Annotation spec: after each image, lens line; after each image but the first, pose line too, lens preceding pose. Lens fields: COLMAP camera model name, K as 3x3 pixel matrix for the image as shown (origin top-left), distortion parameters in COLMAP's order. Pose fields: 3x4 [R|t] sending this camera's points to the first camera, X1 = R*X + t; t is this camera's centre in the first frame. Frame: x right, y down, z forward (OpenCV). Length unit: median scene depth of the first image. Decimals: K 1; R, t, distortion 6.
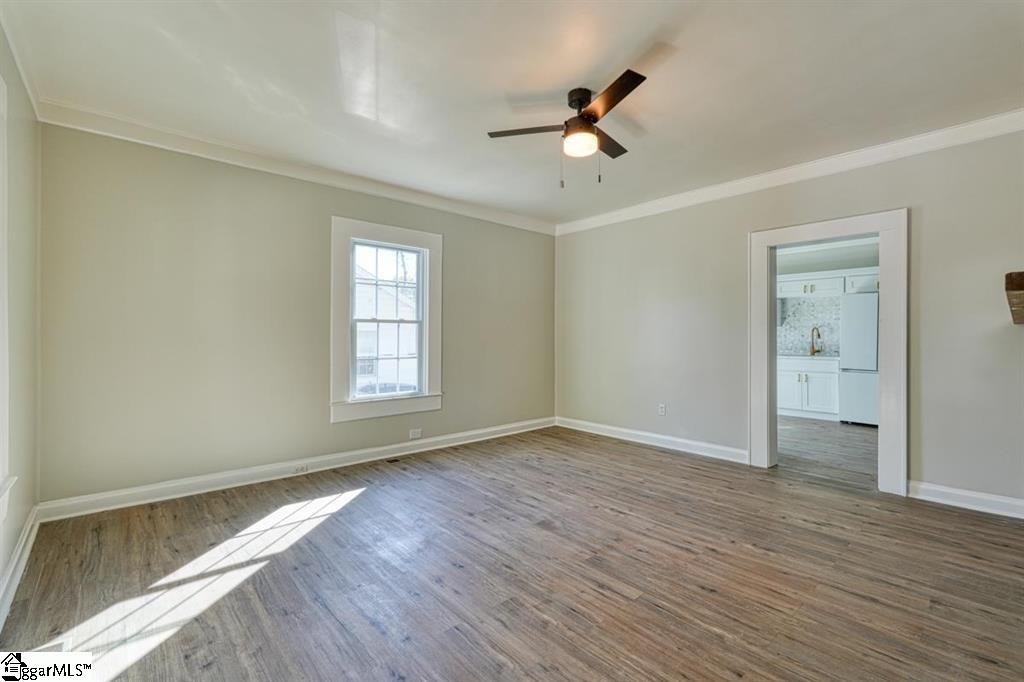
lens RADIAL K [[448.2, 0, 514.2], [0, 448.2, 336.7], [0, 0, 1]] dist [0.002214, -0.000284]
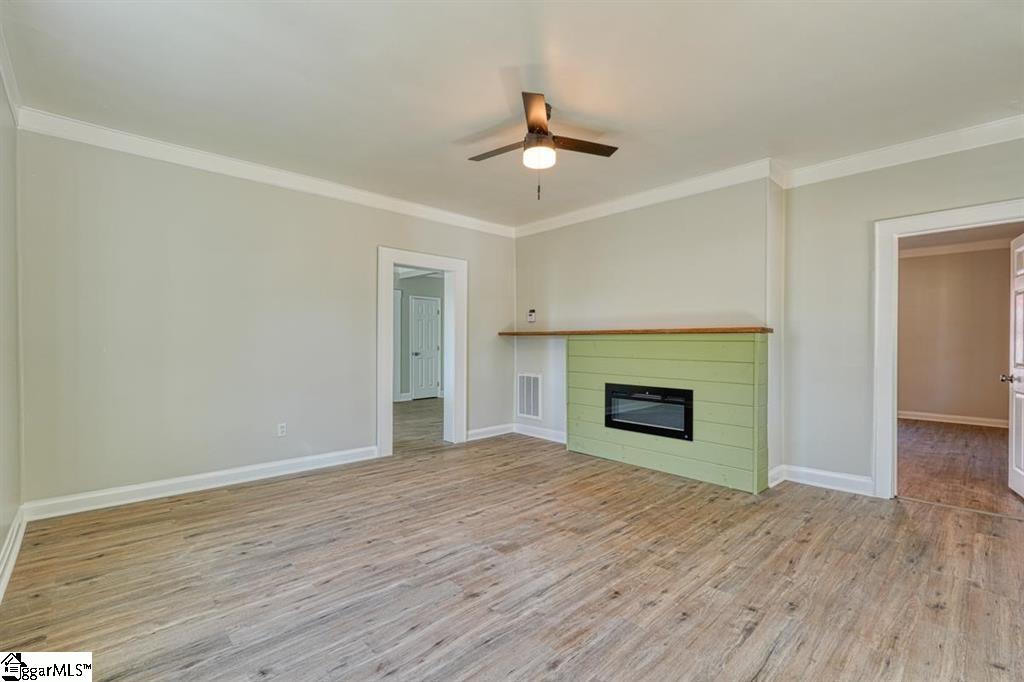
lens RADIAL K [[460.7, 0, 501.0], [0, 460.7, 343.9], [0, 0, 1]] dist [-0.001188, -0.000208]
pose [[-0.020965, -0.004814, 0.999769, -0.831172], [-0.004779, 0.999977, 0.004715, 0.000964], [-0.999769, -0.004679, -0.020988, 0.995362]]
